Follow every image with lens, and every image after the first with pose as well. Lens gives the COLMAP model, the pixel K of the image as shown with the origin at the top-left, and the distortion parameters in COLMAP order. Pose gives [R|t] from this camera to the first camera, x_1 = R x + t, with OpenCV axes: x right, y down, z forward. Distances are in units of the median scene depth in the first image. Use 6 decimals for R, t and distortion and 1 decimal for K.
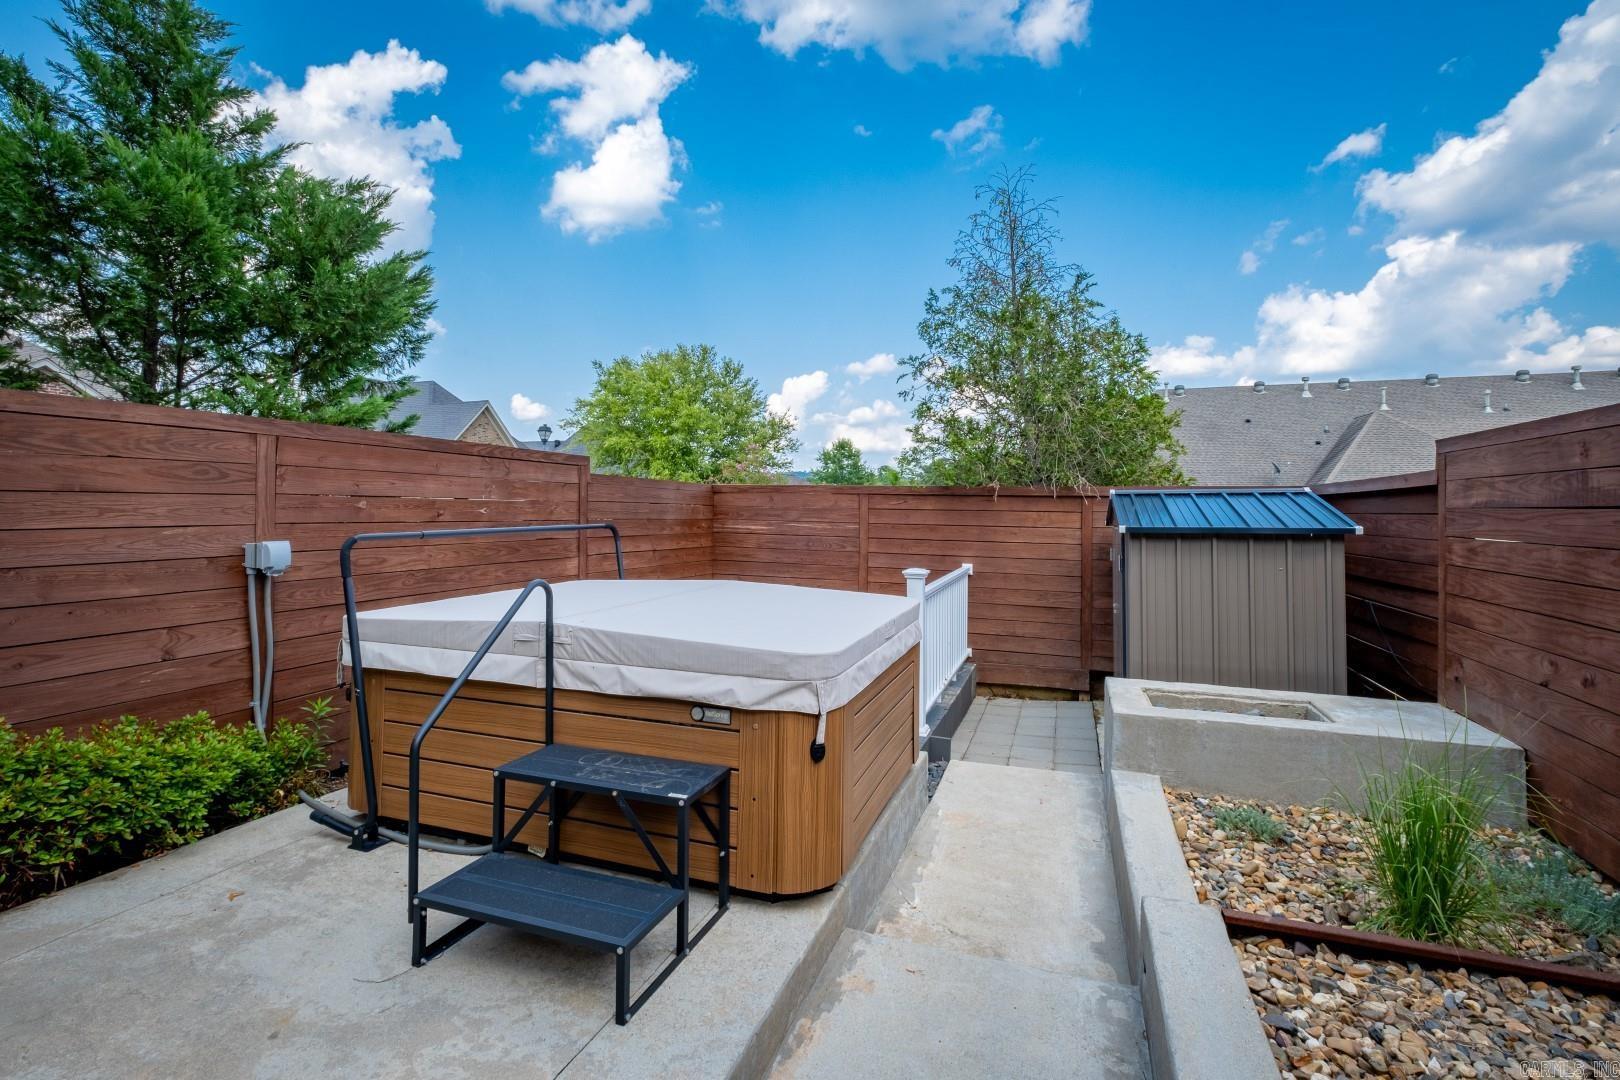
lens RADIAL K [[760.2, 0, 781.5], [0, 760.2, 485.2], [0, 0, 1]] dist [-0.003488, -0.000133]
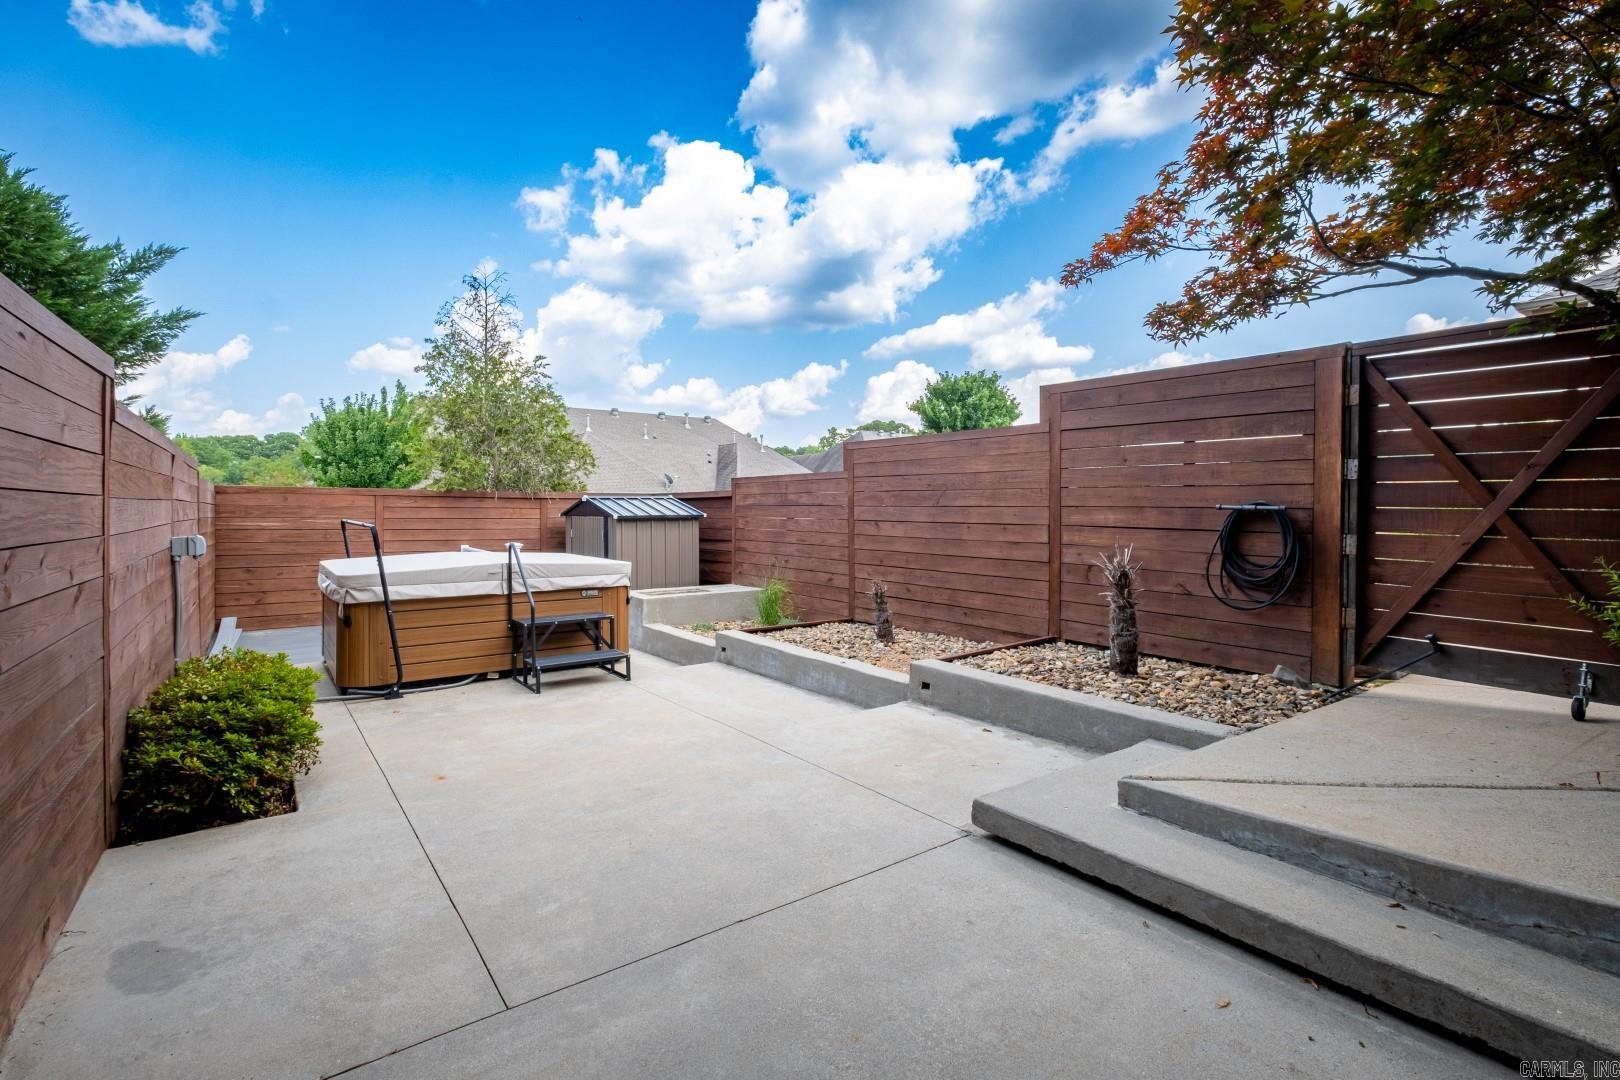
lens RADIAL K [[790.4, 0, 792.4], [0, 790.4, 520.2], [0, 0, 1]] dist [-0.003579, -0.000922]
pose [[0.555424, -0.019927, 0.831328, -1.241647], [-0.022636, 0.998980, 0.039069, -0.029014], [-0.831259, -0.040518, 0.554407, -0.630023]]
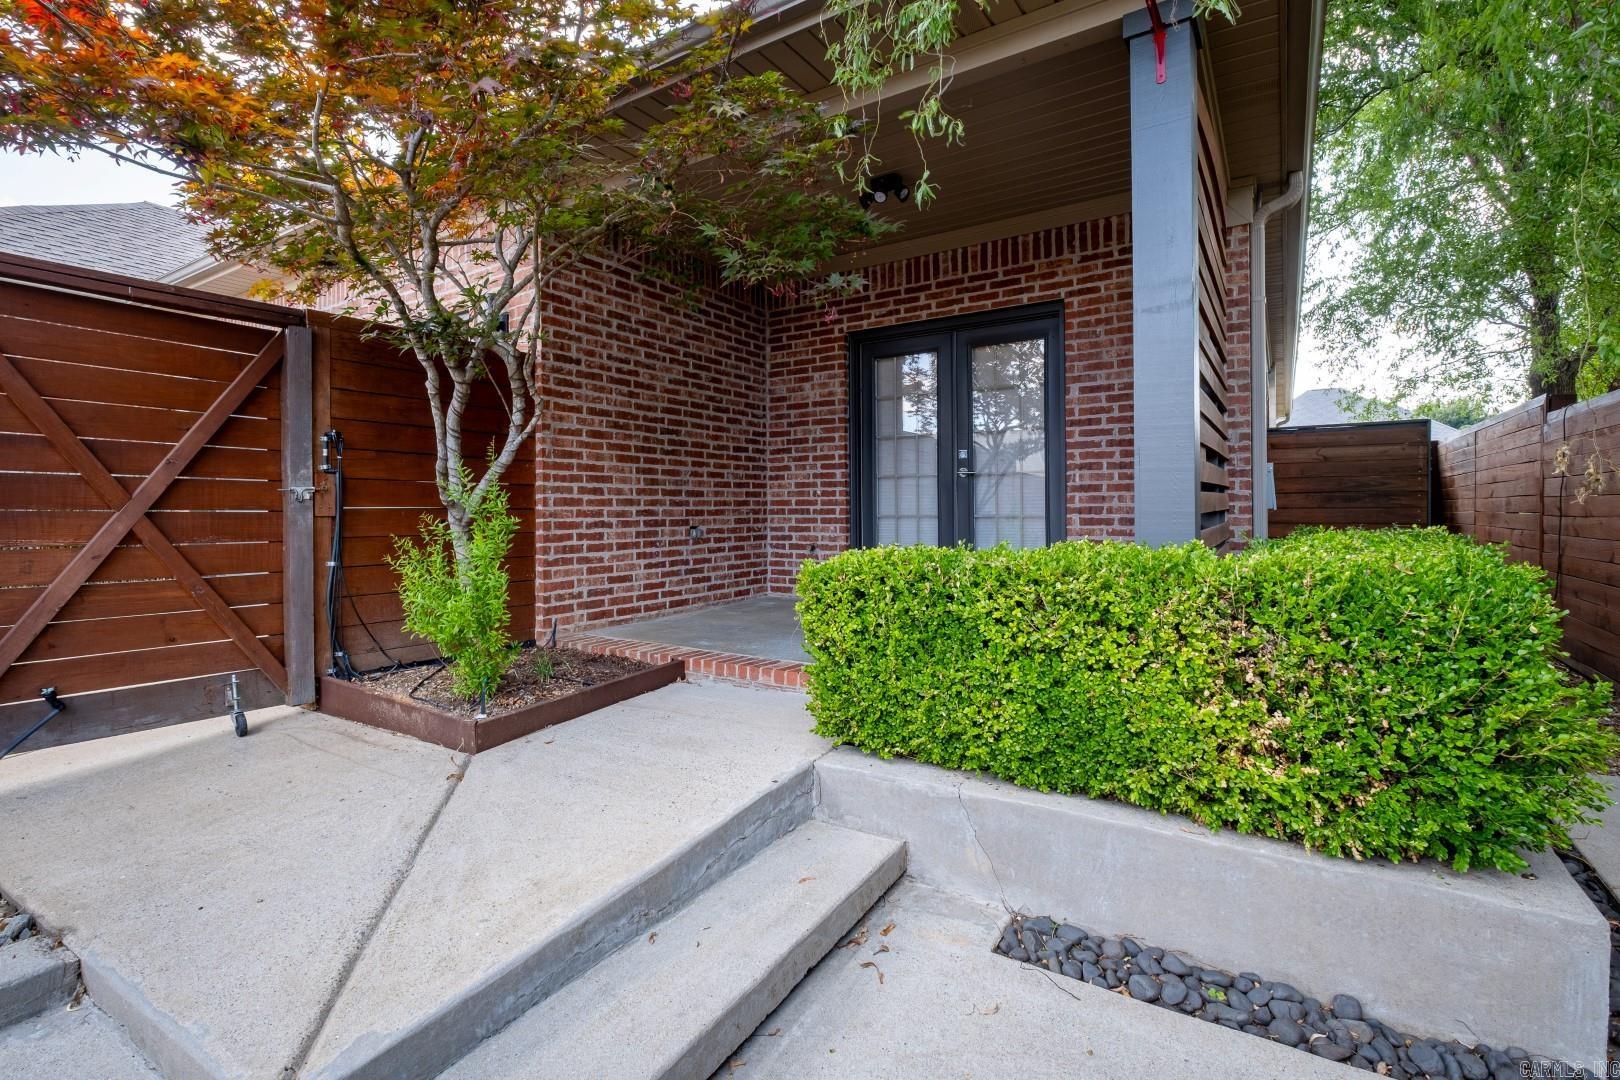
lens RADIAL K [[747.3, 0, 773.5], [0, 747.3, 508.3], [0, 0, 1]] dist [-0.001978, -0.000135]
pose [[-0.975502, -0.003419, 0.219963, -0.657288], [-0.009900, 0.999549, -0.028365, -0.010354], [-0.219767, -0.029847, -0.975096, -0.159240]]
